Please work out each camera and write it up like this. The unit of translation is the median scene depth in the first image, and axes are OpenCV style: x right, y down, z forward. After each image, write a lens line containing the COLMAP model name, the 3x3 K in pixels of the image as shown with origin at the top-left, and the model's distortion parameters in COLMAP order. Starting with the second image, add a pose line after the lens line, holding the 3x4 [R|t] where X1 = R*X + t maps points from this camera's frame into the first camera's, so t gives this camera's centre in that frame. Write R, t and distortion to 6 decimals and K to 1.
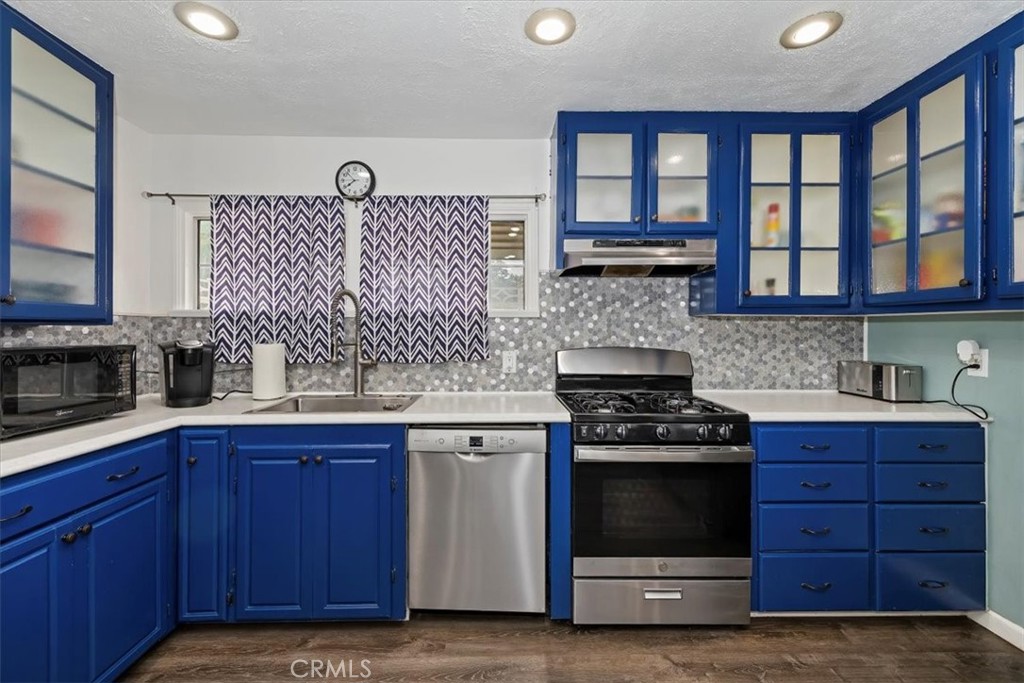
lens RADIAL K [[432.5, 0, 508.7], [0, 432.5, 329.2], [0, 0, 1]] dist [-0.000007, 0.000104]
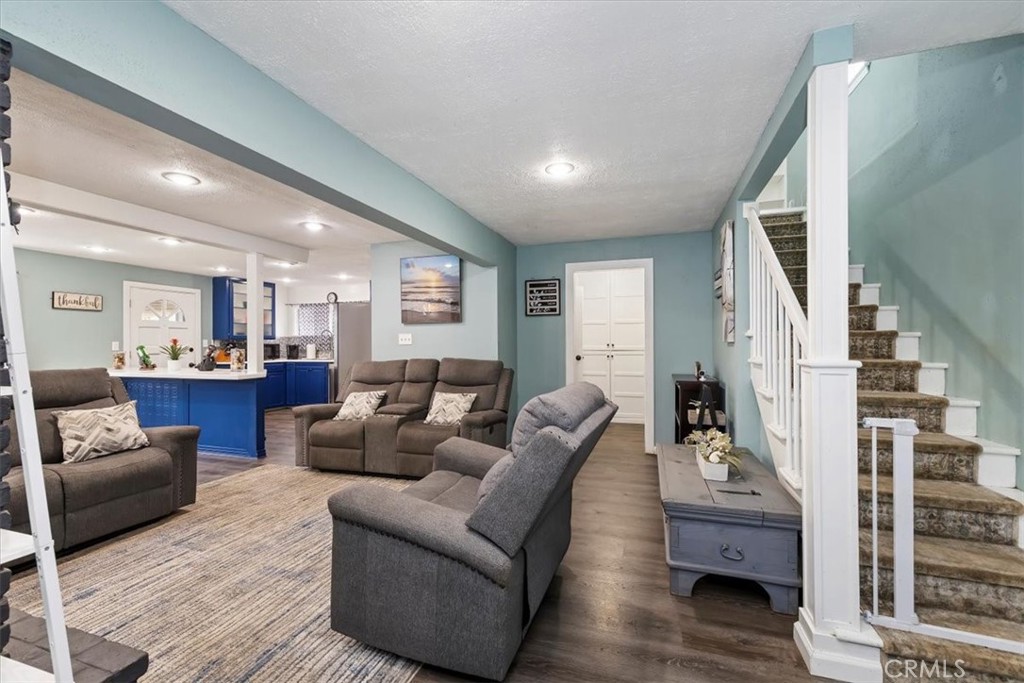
lens RADIAL K [[430.5, 0, 513.8], [0, 430.5, 338.8], [0, 0, 1]] dist [0.000879, 0.000597]
pose [[0.945890, -0.009540, -0.324346, 2.201407], [0.008090, 0.999950, -0.005819, 0.021894], [0.324385, 0.002880, 0.945921, -1.857202]]
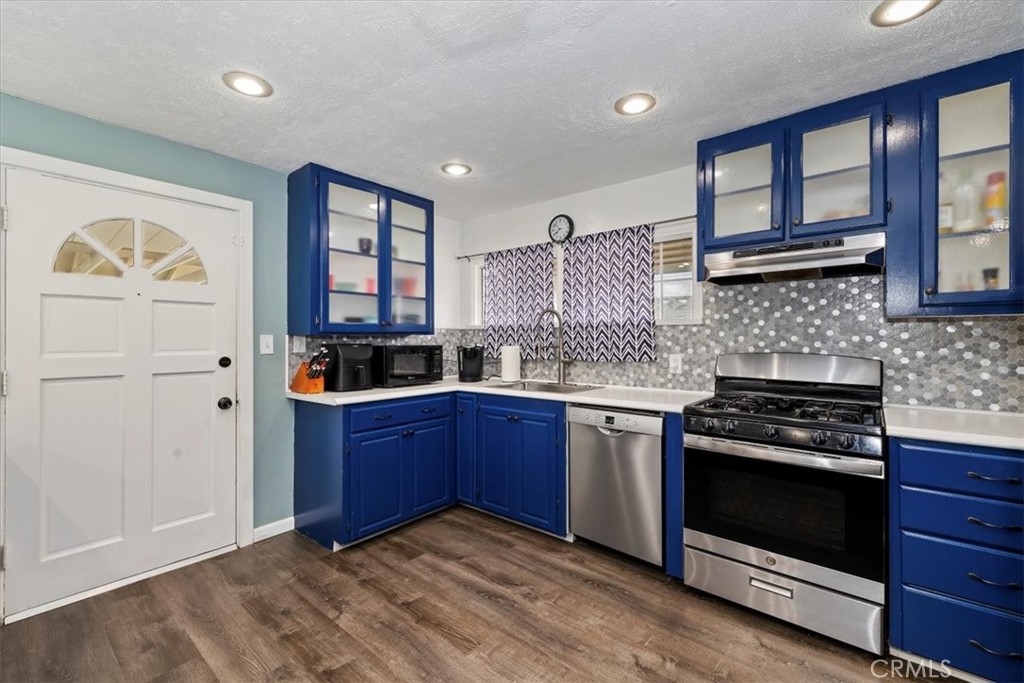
lens RADIAL K [[430.5, 0, 513.8], [0, 430.5, 338.8], [0, 0, 1]] dist [0.000879, 0.000597]
pose [[0.760930, -0.002129, -0.648830, 0.429193], [0.005335, 0.999981, 0.002975, 0.003885], [0.648812, -0.005725, 0.760928, -0.149820]]
